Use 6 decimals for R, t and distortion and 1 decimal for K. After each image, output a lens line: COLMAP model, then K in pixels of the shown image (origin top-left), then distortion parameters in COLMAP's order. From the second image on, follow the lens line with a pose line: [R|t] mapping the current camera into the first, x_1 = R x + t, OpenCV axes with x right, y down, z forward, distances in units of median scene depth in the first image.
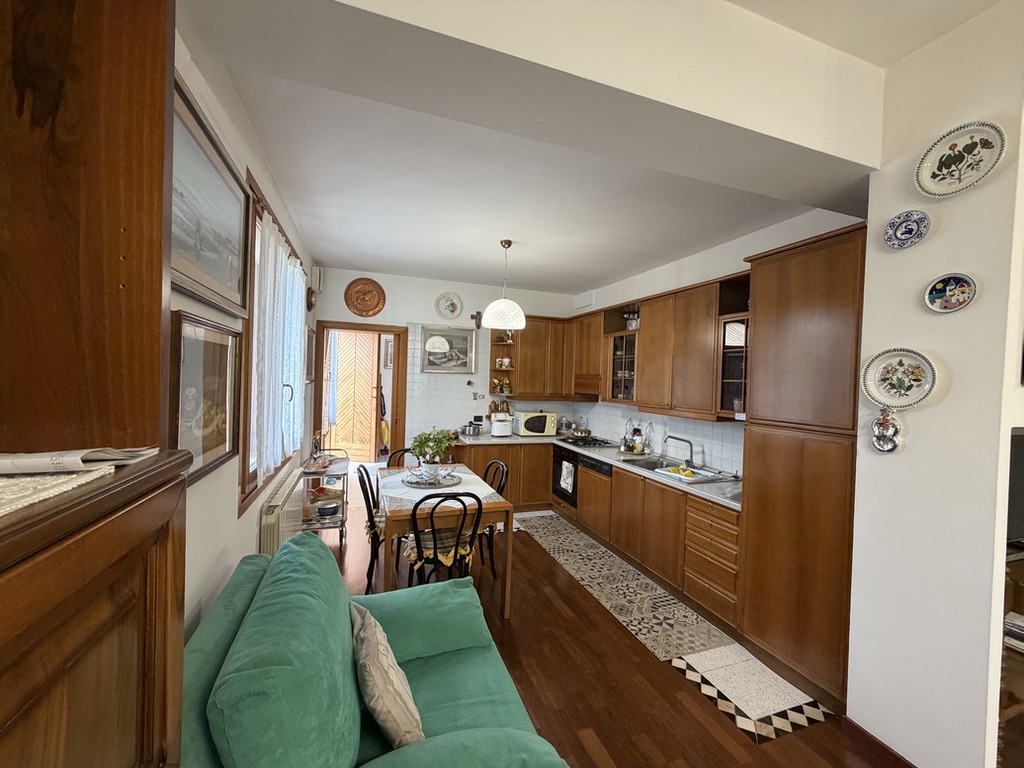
lens RADIAL K [[406.4, 0, 510.3], [0, 406.4, 384.2], [0, 0, 1]] dist [-0.001170, -0.000301]
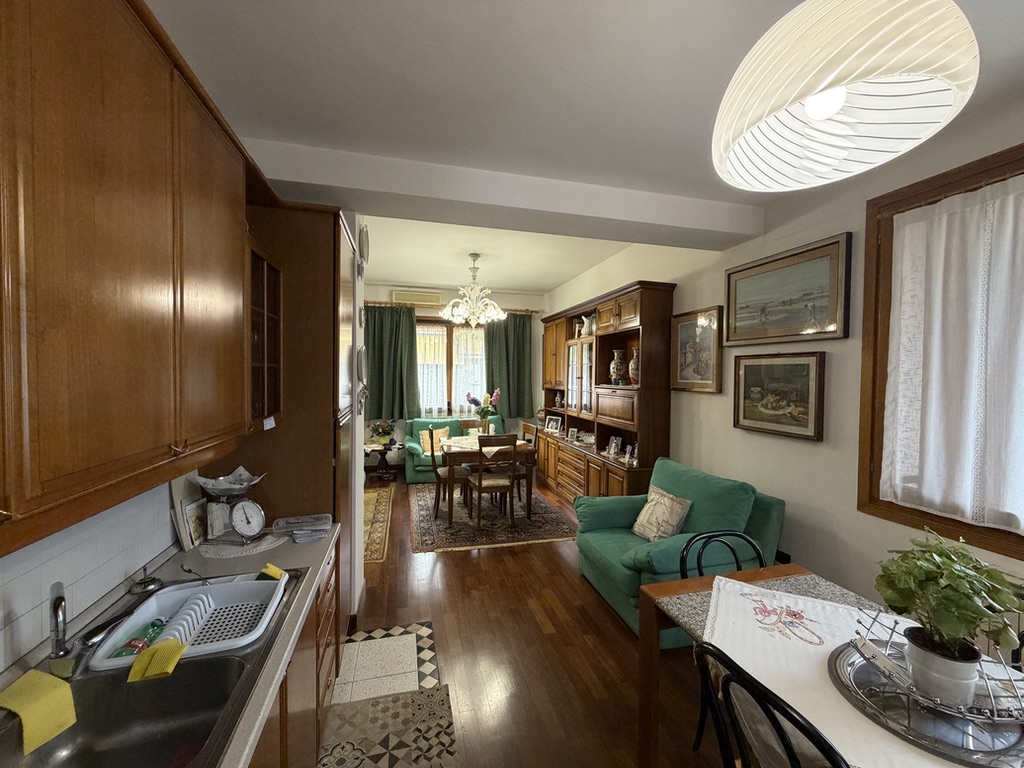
lens RADIAL K [[406.4, 0, 510.3], [0, 406.4, 384.2], [0, 0, 1]] dist [-0.001170, -0.000301]
pose [[-0.995493, -0.045637, 0.083131, 0.193812], [-0.042444, 0.998307, 0.039781, -0.026739], [-0.084806, 0.036073, -0.995744, 1.919653]]
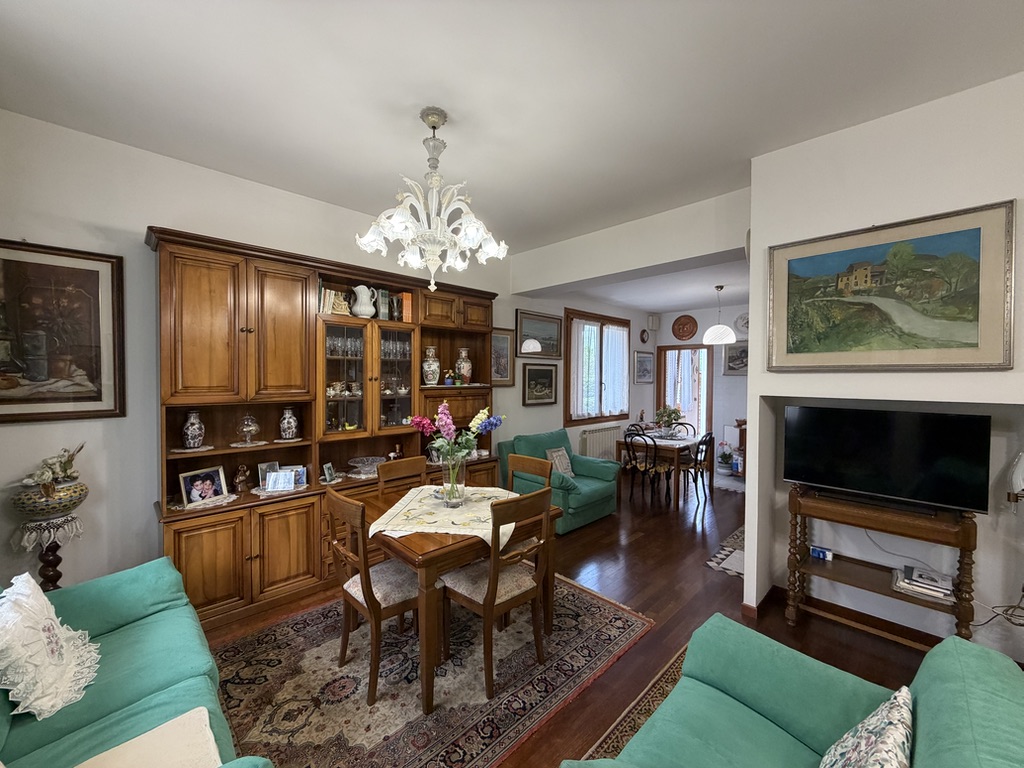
lens RADIAL K [[406.4, 0, 510.3], [0, 406.4, 384.2], [0, 0, 1]] dist [-0.001170, -0.000301]
pose [[0.422140, -0.012660, -0.906442, 1.575404], [-0.003185, 0.999876, -0.015448, 0.053423], [0.906525, 0.009408, 0.422047, -0.505640]]
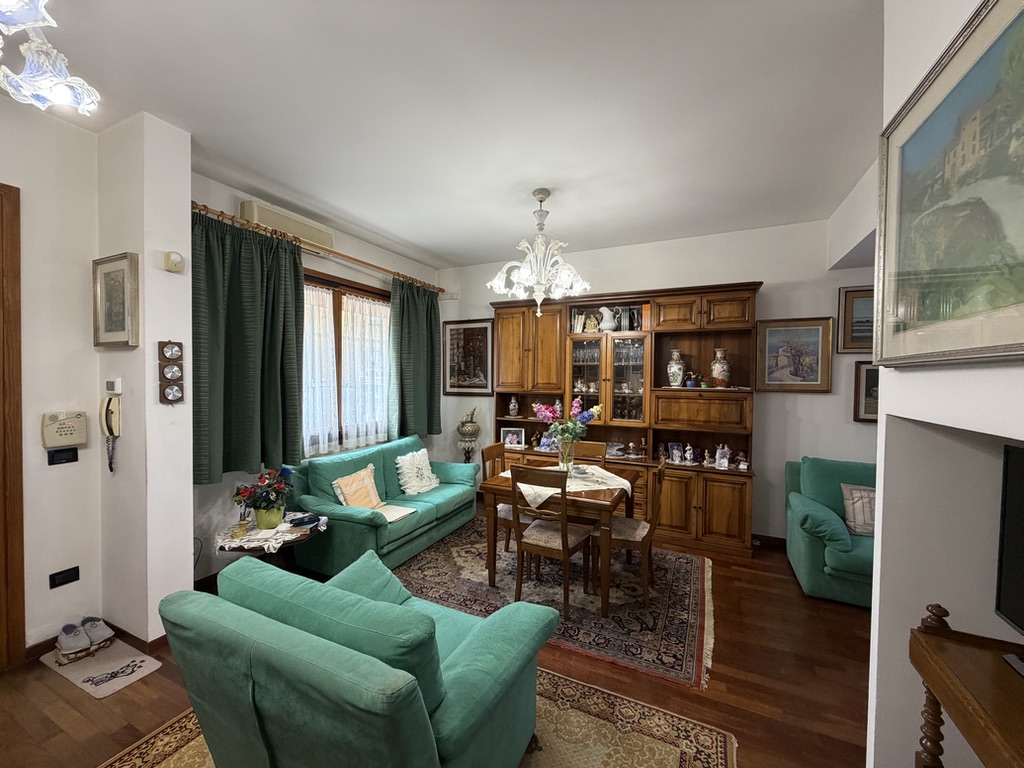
lens RADIAL K [[406.4, 0, 510.3], [0, 406.4, 384.2], [0, 0, 1]] dist [-0.001170, -0.000301]
pose [[-0.704273, -0.025545, -0.709469, 1.663857], [-0.043016, 0.999052, 0.006730, 0.039696], [0.708624, 0.035259, -0.704704, 0.684427]]
